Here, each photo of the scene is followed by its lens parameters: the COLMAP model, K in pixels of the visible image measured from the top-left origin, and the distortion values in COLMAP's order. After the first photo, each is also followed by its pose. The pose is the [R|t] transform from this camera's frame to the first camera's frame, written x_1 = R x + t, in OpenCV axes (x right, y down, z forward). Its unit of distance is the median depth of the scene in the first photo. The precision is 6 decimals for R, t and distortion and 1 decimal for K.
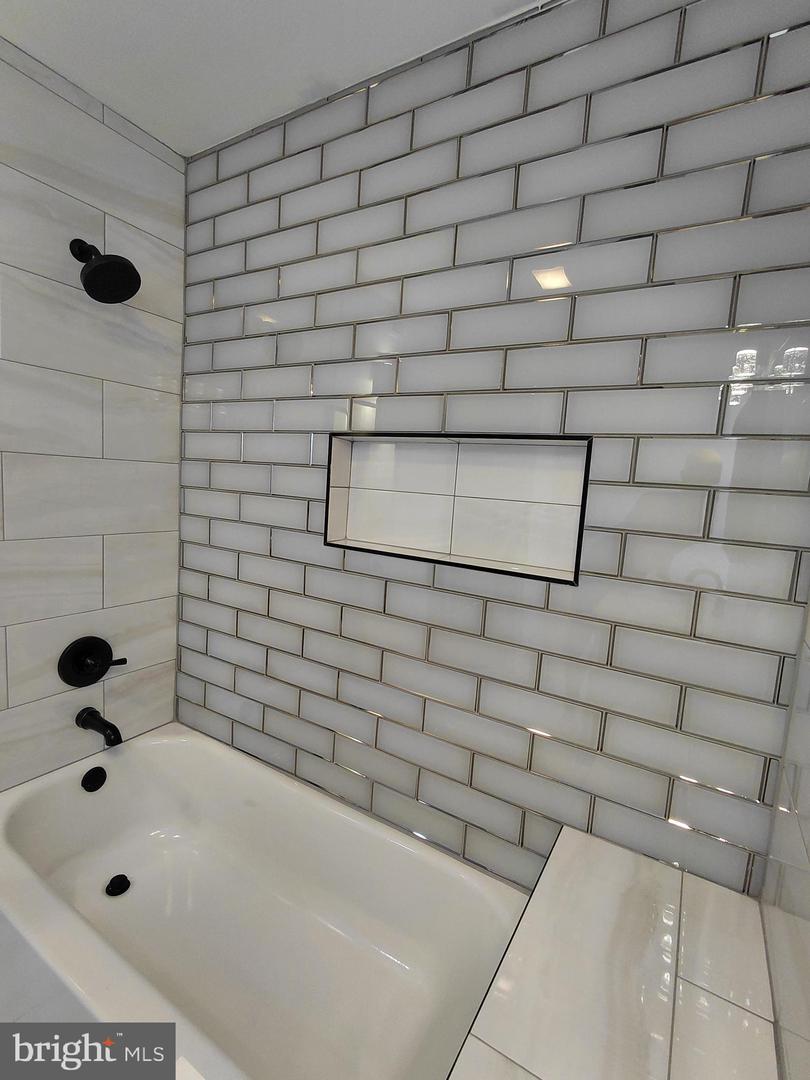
lens RADIAL K [[499.6, 0, 412.6], [0, 499.6, 539.1], [0, 0, 1]] dist [-0.011841, 0.003991]
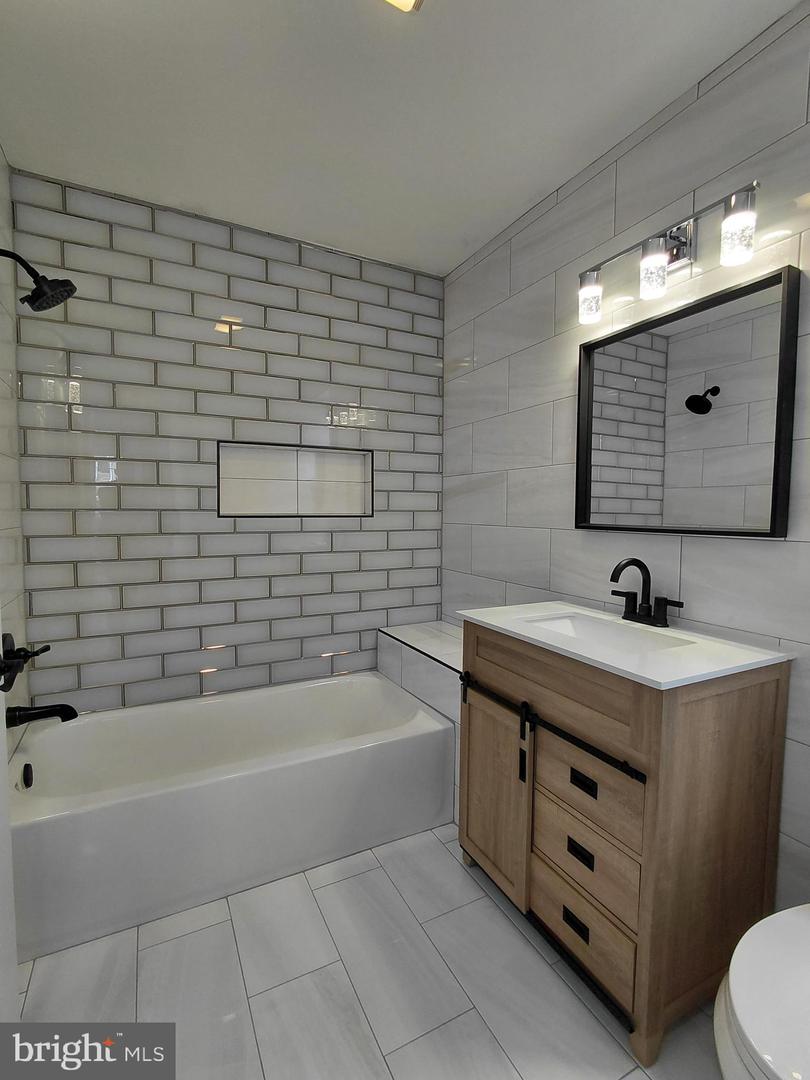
lens RADIAL K [[499.6, 0, 409.6], [0, 499.6, 540.5], [0, 0, 1]] dist [-0.011841, 0.003991]
pose [[0.513715, -0.122692, 0.849143, -1.126702], [0.126685, 0.989721, 0.066362, 0.052432], [-0.848556, 0.073483, 0.523978, -0.225655]]
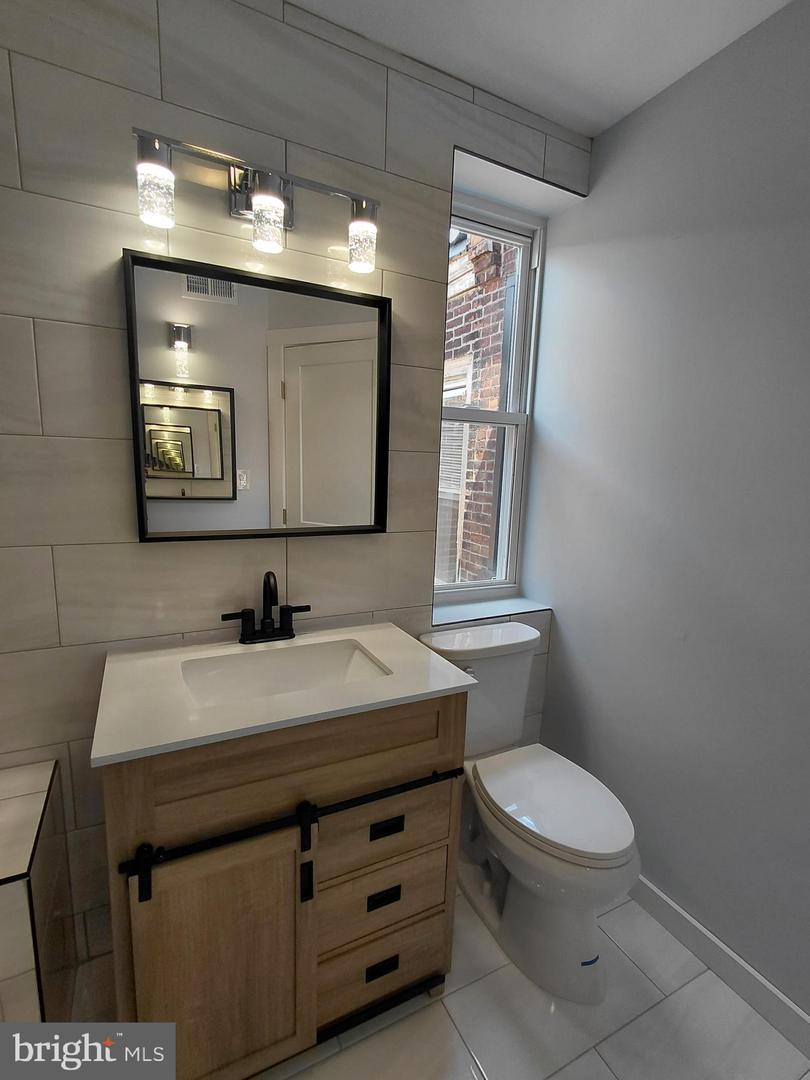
lens RADIAL K [[499.6, 0, 412.2], [0, 499.6, 542.5], [0, 0, 1]] dist [-0.011841, 0.003991]
pose [[-0.847841, -0.187941, 0.495826, -0.664175], [-0.039369, 0.954810, 0.294598, -0.095723], [-0.528786, 0.230253, -0.816926, 0.474579]]
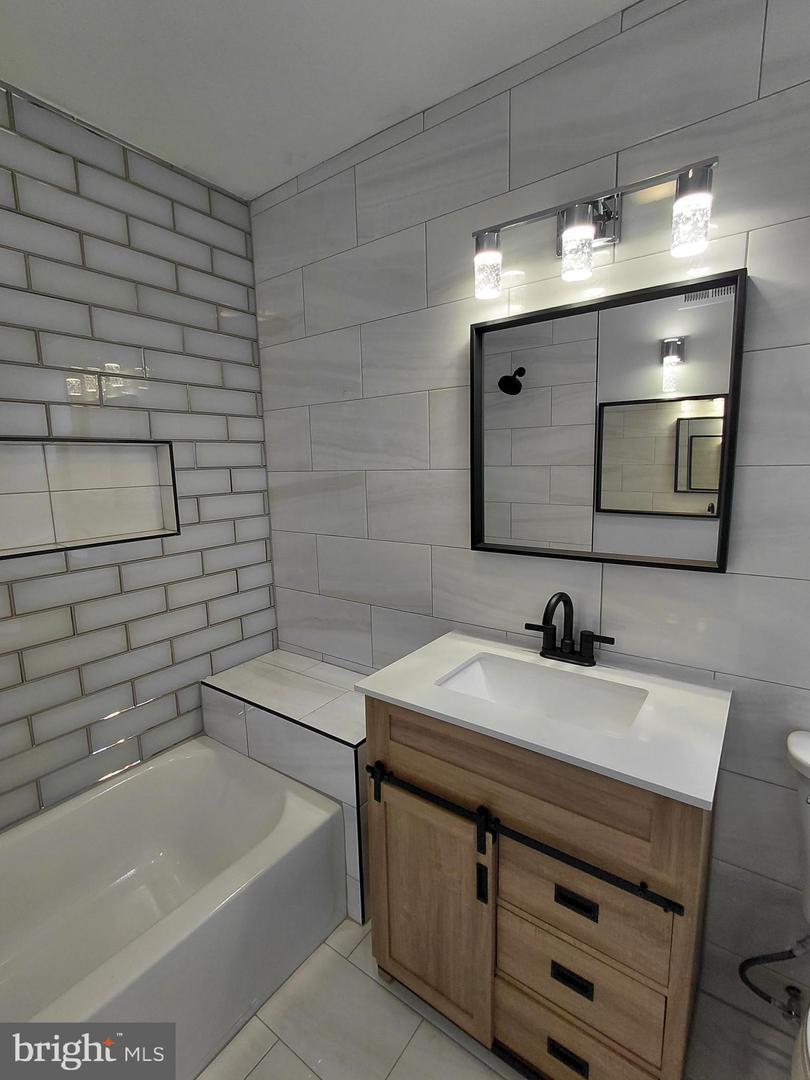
lens RADIAL K [[499.6, 0, 409.9], [0, 499.6, 539.8], [0, 0, 1]] dist [-0.011841, 0.003991]
pose [[0.075756, -0.224661, 0.971488, -0.886477], [0.137750, 0.967304, 0.212952, -0.097760], [-0.987566, 0.117690, 0.104226, 0.078020]]
